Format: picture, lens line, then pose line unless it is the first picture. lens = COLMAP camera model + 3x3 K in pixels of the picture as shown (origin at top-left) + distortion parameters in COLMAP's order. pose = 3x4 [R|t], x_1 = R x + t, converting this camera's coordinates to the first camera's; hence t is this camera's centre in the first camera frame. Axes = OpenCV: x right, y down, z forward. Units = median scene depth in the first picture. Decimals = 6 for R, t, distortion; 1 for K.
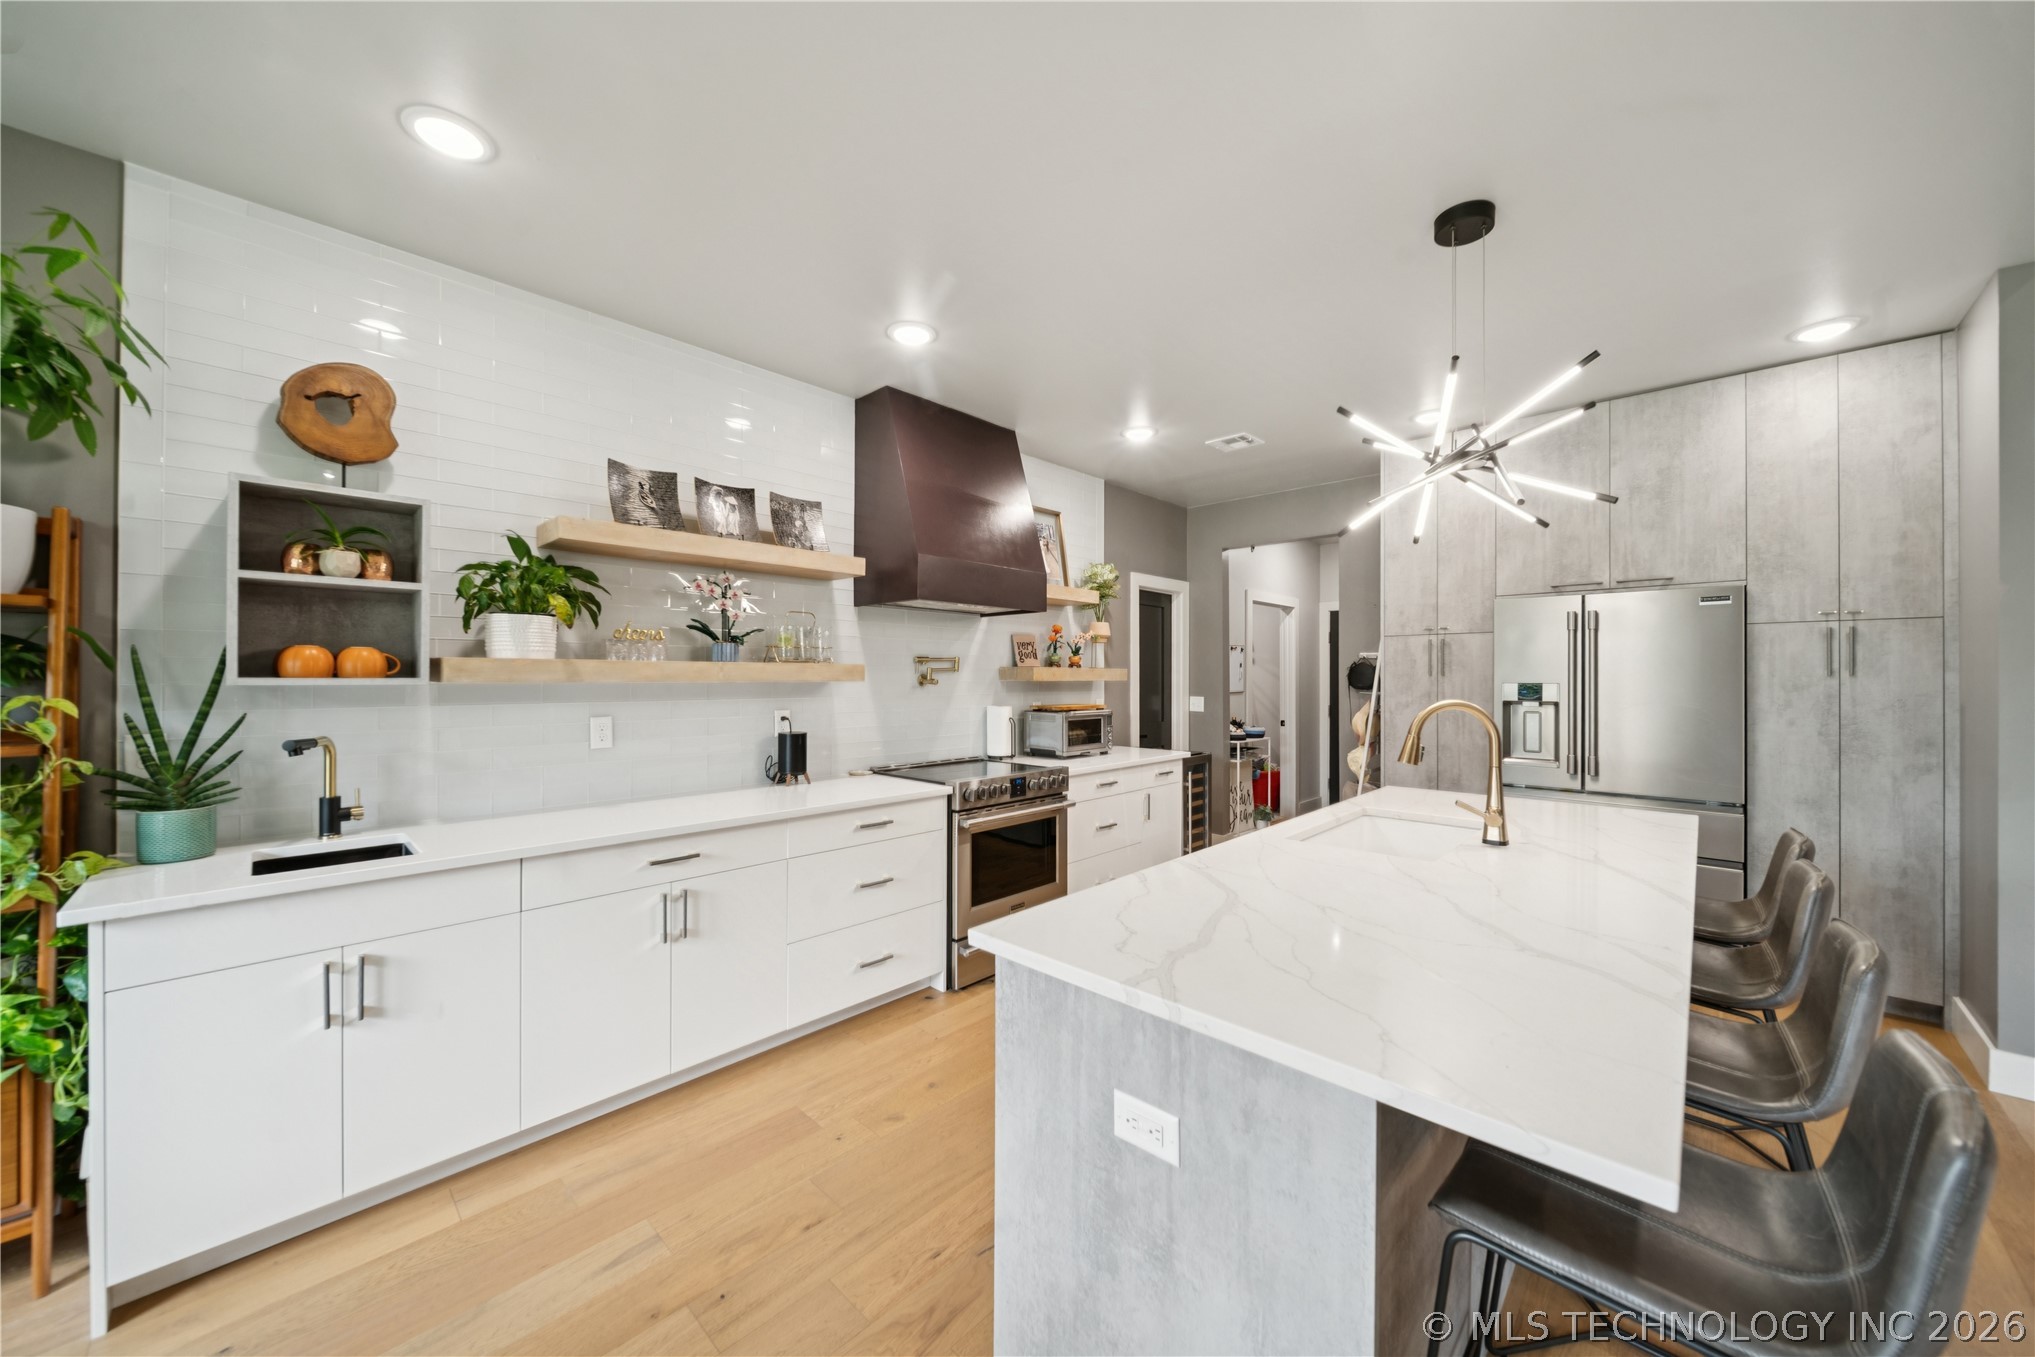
lens RADIAL K [[723.4, 0, 1003.2], [0, 723.4, 676.5], [0, 0, 1]] dist [-0.003106, -0.000859]
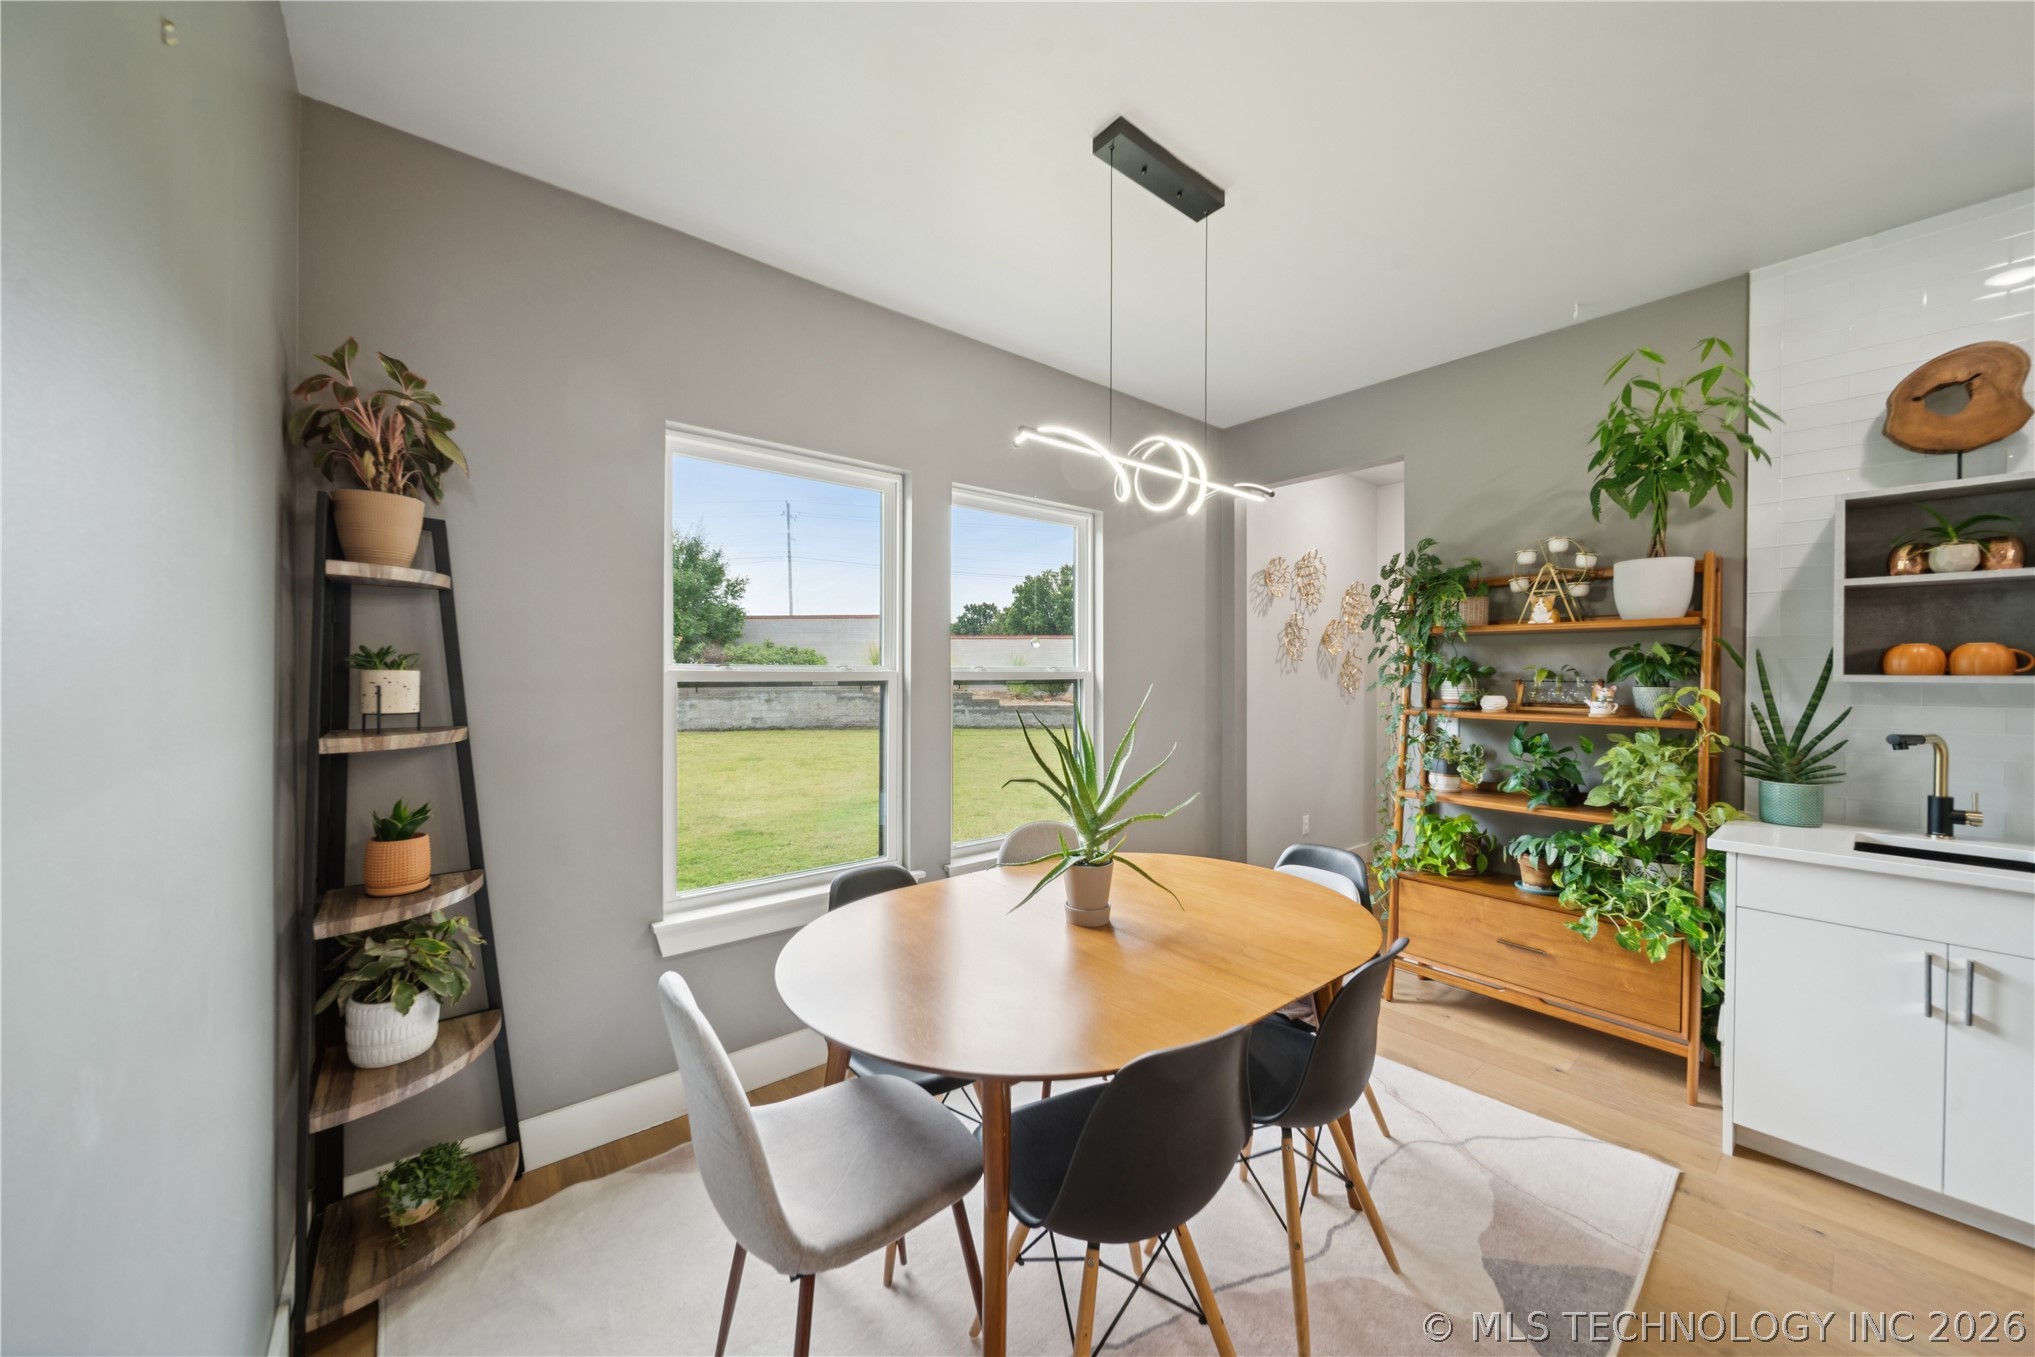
lens RADIAL K [[723.4, 0, 1006.5], [0, 723.4, 673.4], [0, 0, 1]] dist [-0.003106, -0.000859]
pose [[-0.114183, 0.002352, -0.993457, 0.213034], [-0.002491, 0.999993, 0.002654, -0.000513], [0.993457, 0.002778, -0.114176, -0.179861]]
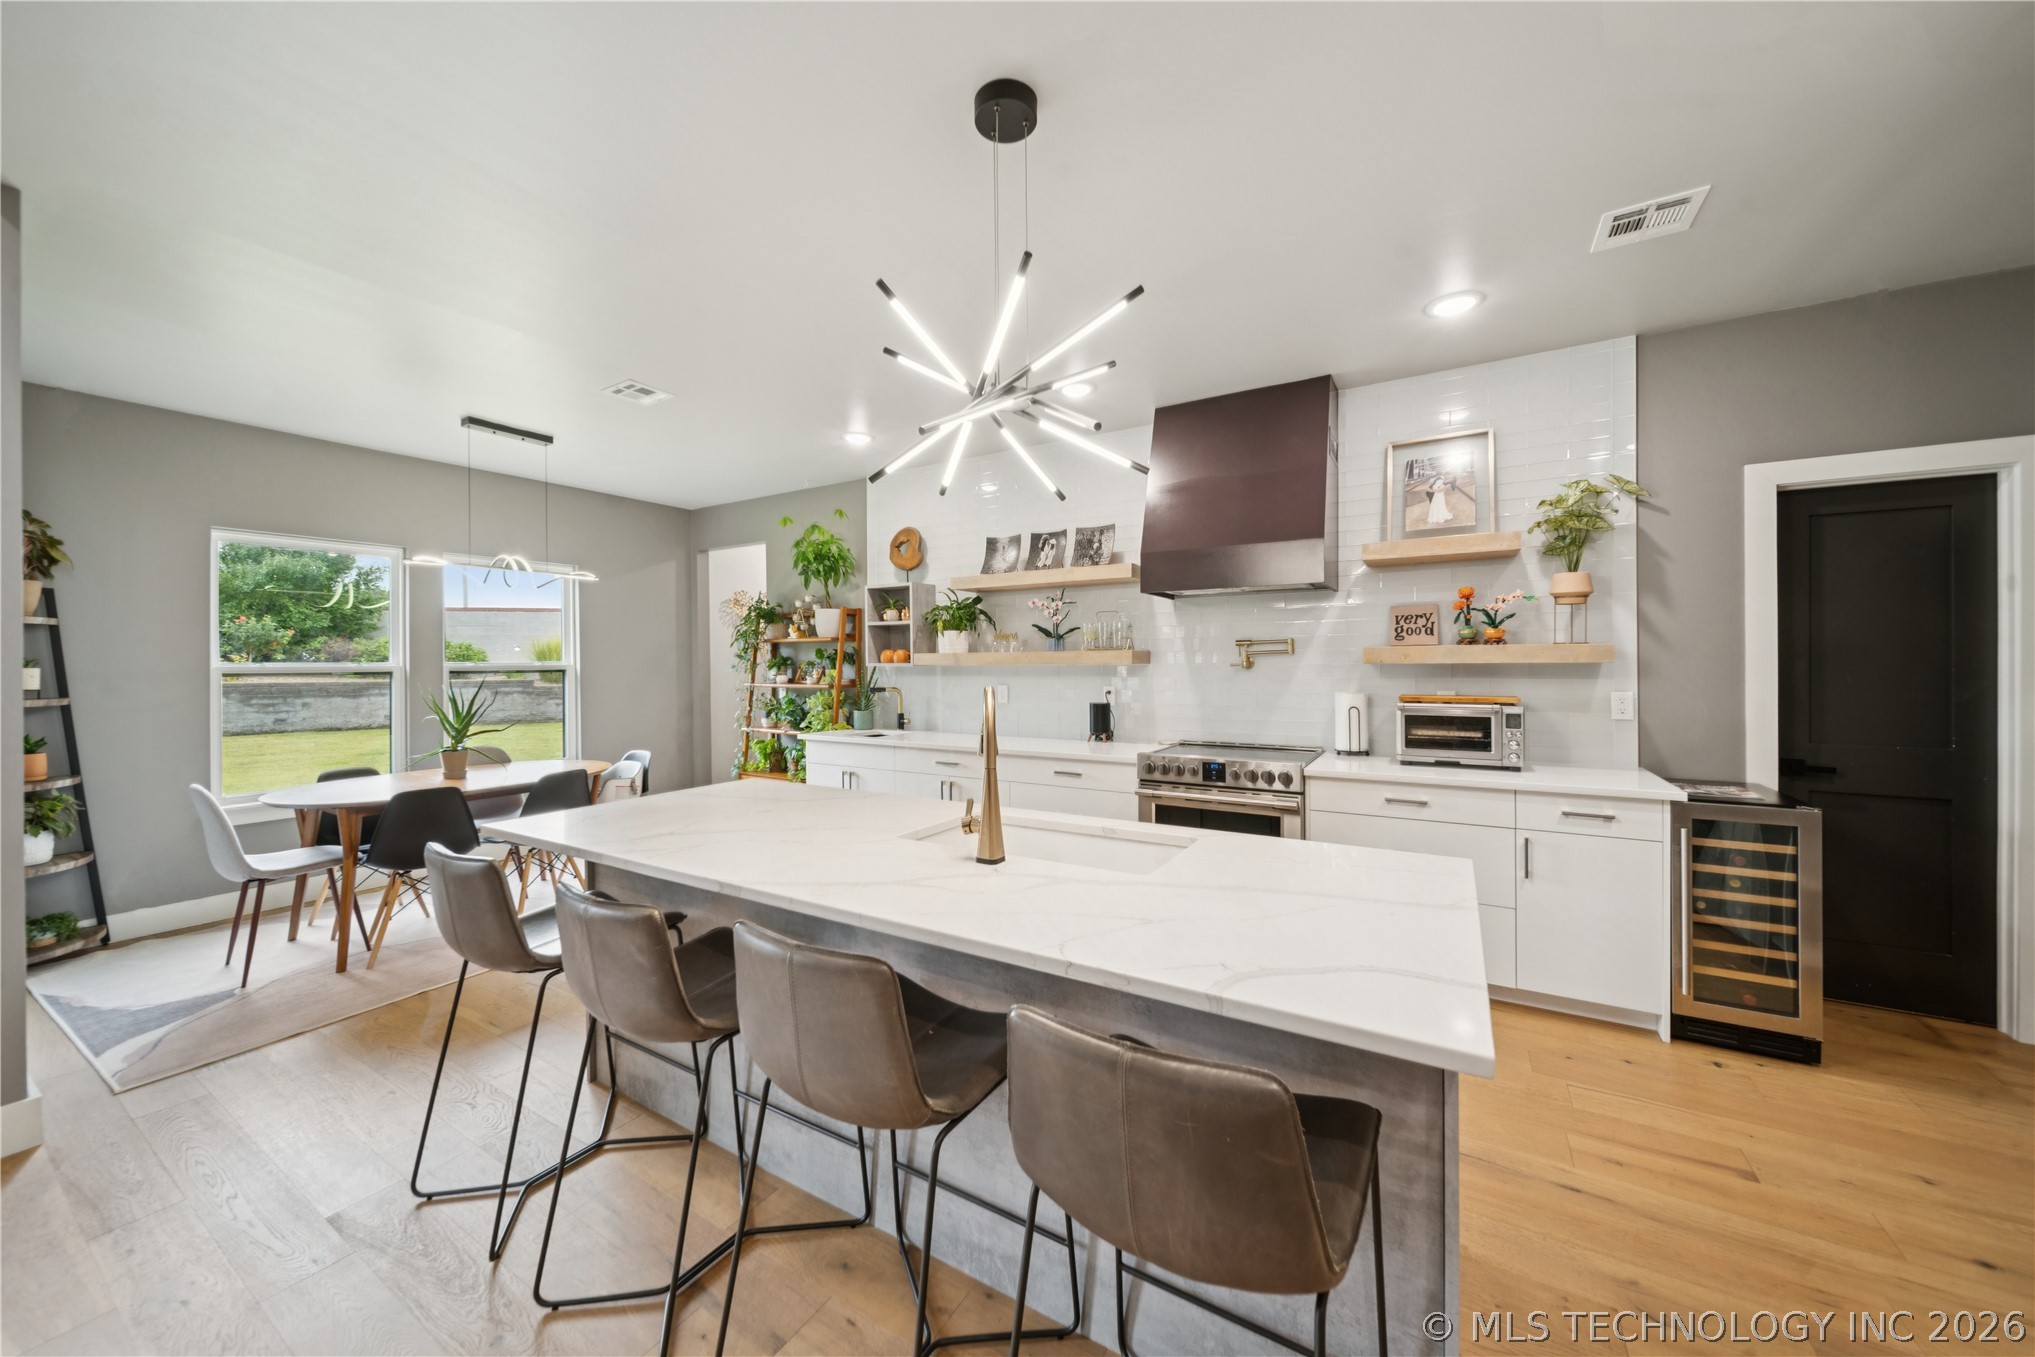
lens RADIAL K [[723.4, 0, 1008.5], [0, 723.4, 661.8], [0, 0, 1]] dist [-0.003106, -0.000859]
pose [[0.226942, -0.002732, -0.973904, 1.692179], [0.007477, 0.999971, -0.001063, 0.004083], [0.973880, -0.007041, 0.226956, 0.932493]]
